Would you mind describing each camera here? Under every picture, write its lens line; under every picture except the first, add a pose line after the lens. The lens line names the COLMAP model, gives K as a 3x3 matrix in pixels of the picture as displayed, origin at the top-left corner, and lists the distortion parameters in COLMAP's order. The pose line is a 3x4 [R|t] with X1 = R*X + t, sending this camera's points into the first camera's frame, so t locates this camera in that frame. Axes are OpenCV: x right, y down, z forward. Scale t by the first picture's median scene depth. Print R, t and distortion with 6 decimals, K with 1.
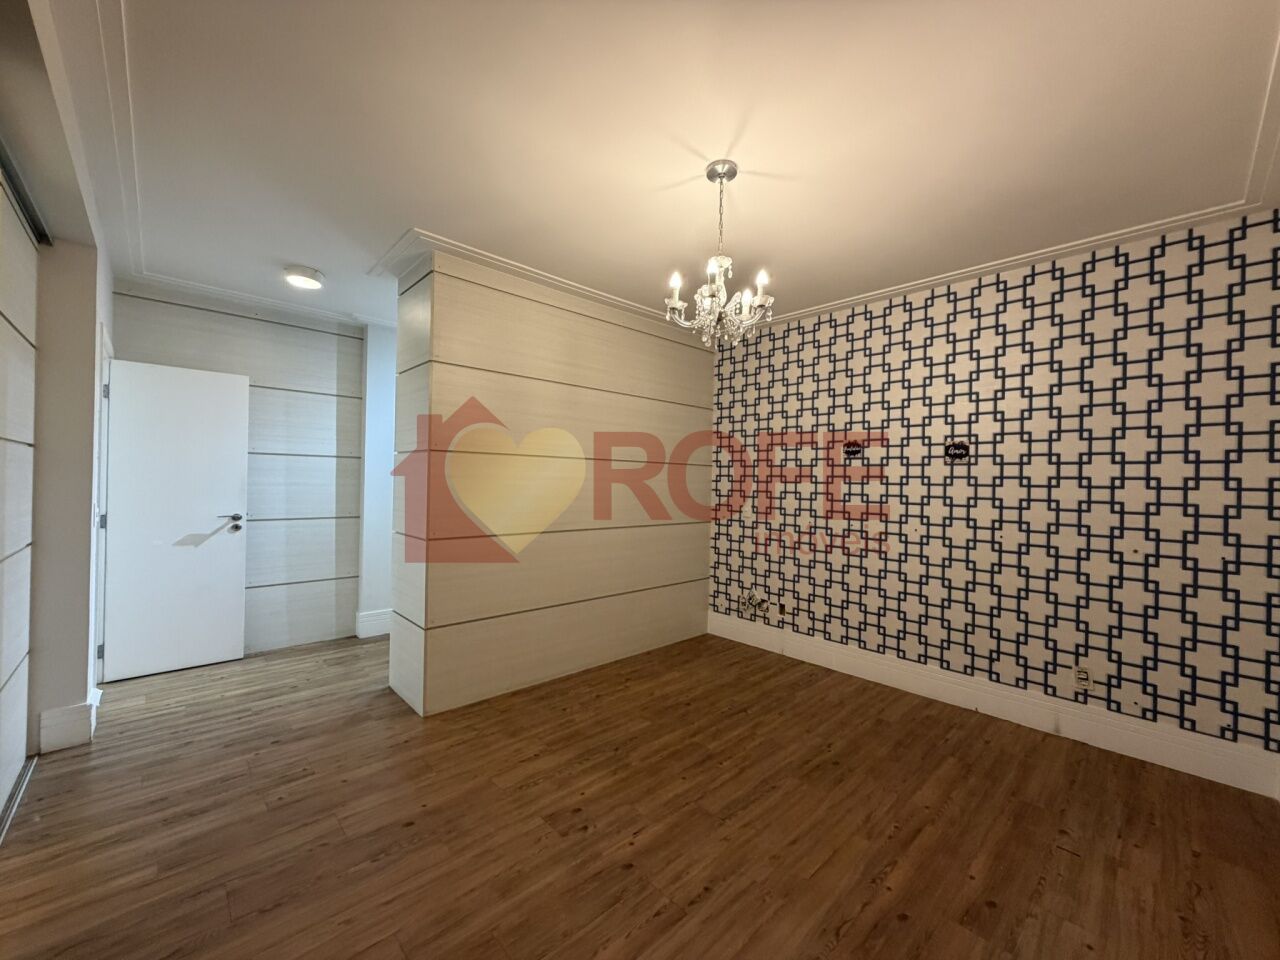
lens RADIAL K [[511.0, 0, 640.6], [0, 511.0, 479.6], [0, 0, 1]] dist [0.002750, -0.000238]
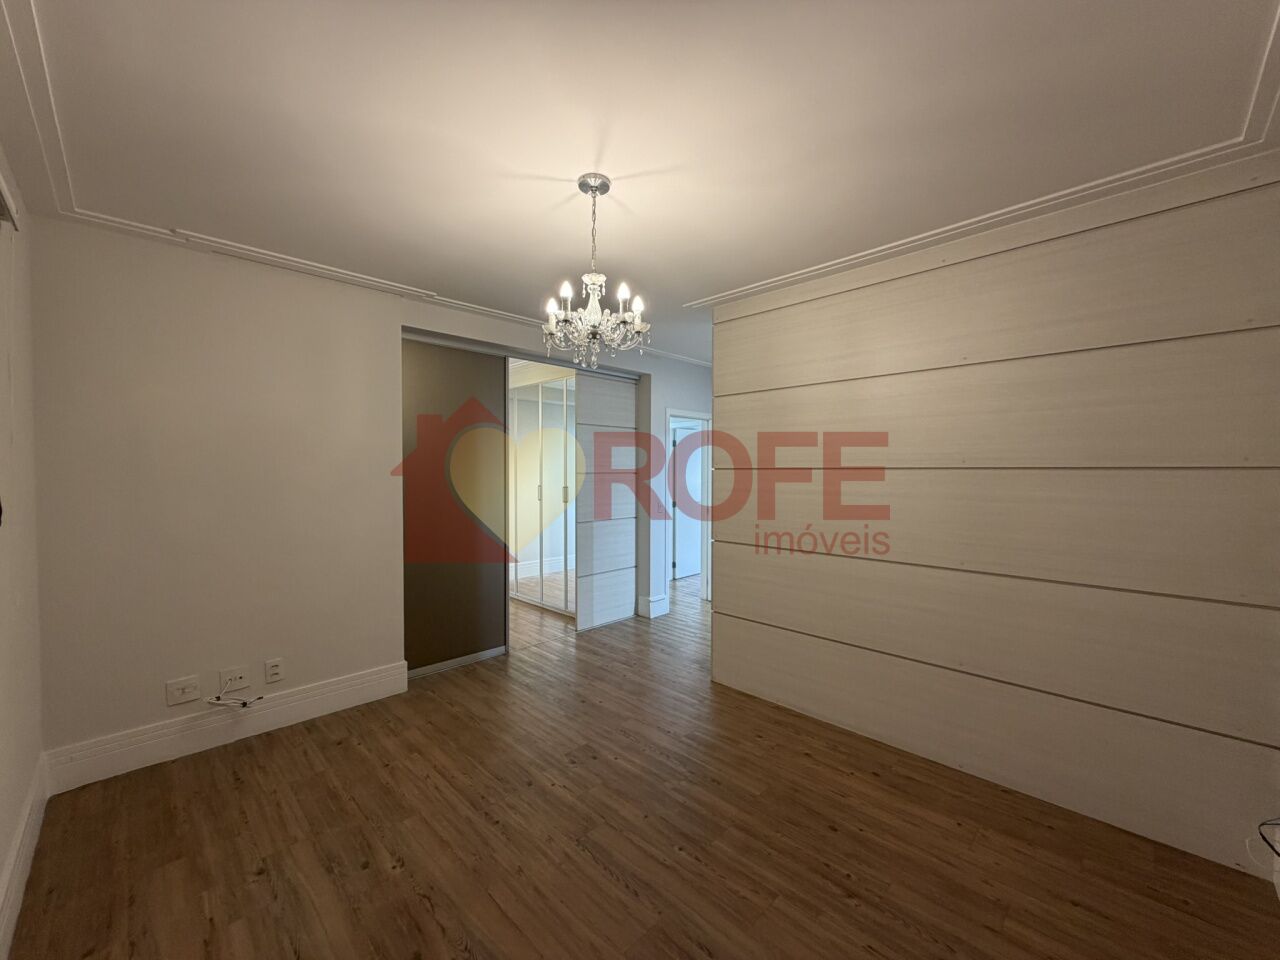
lens RADIAL K [[511.0, 0, 640.5], [0, 511.0, 478.2], [0, 0, 1]] dist [0.002750, -0.000238]
pose [[0.028363, -0.005393, -0.999583, 0.983022], [0.004595, 0.999976, -0.005265, -0.038753], [0.999587, -0.004444, 0.028387, 0.913481]]
